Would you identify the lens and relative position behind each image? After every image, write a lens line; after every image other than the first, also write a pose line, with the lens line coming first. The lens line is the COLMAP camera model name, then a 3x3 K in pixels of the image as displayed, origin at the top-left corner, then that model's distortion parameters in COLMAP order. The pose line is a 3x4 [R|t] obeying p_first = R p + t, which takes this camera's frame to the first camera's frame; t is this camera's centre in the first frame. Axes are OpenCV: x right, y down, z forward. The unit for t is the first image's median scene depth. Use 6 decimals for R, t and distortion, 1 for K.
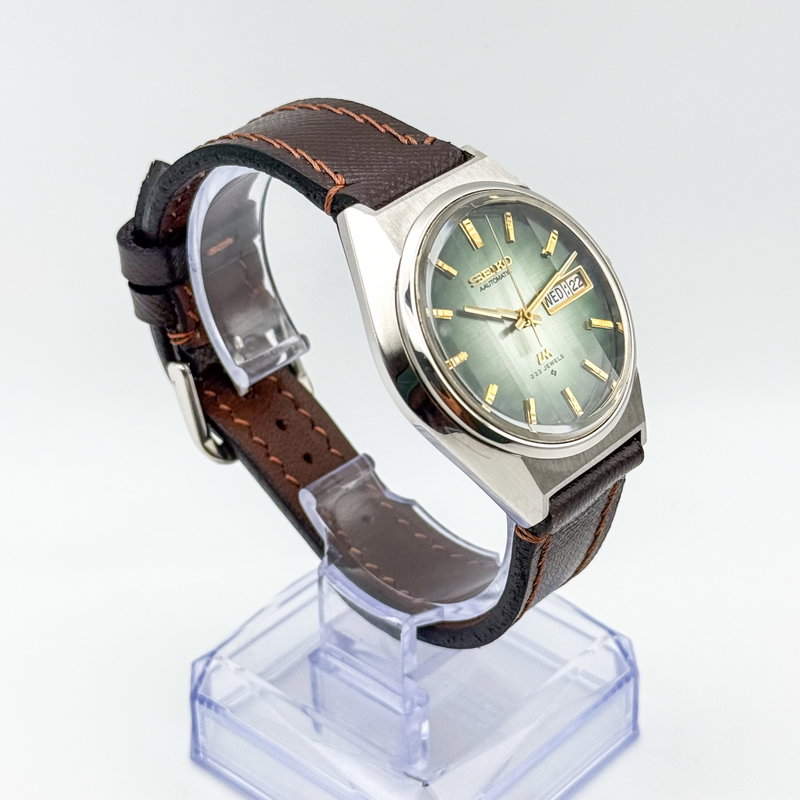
lens RADIAL K [[2152.1, 0, 399.4], [0, 2152.1, 296.3], [0, 0, 1]] dist [0.031950, 0.175077]
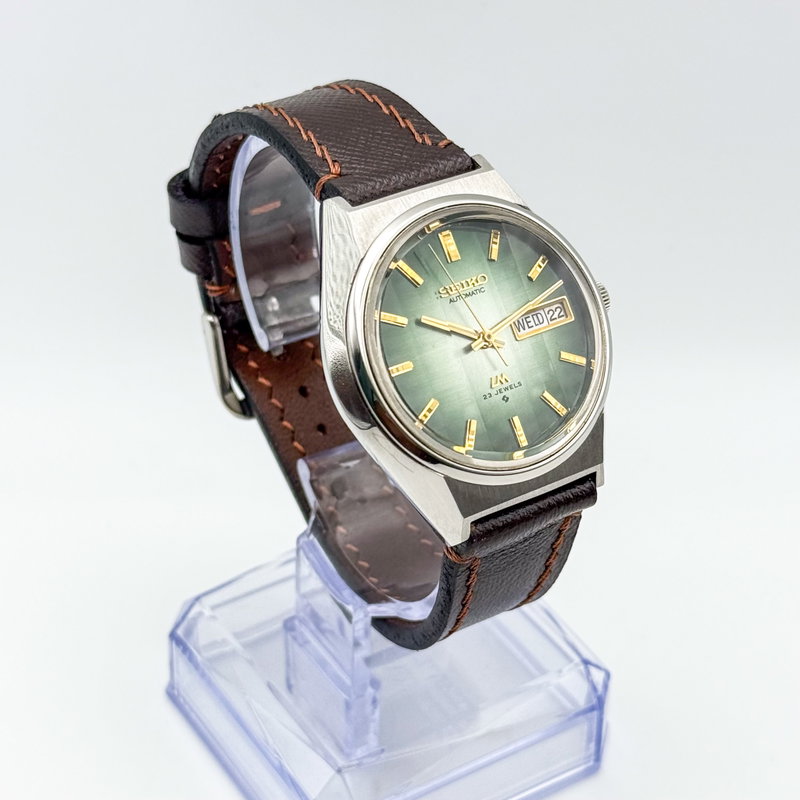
lens RADIAL K [[2152.1, 0, 399.4], [0, 2152.1, 296.3], [0, 0, 1]] dist [0.031950, 0.175077]
pose [[0.964210, 0.178748, -0.195829, 0.191972], [-0.170484, 0.983628, 0.058414, -0.054966], [0.203064, -0.022938, 0.978897, 0.022358]]
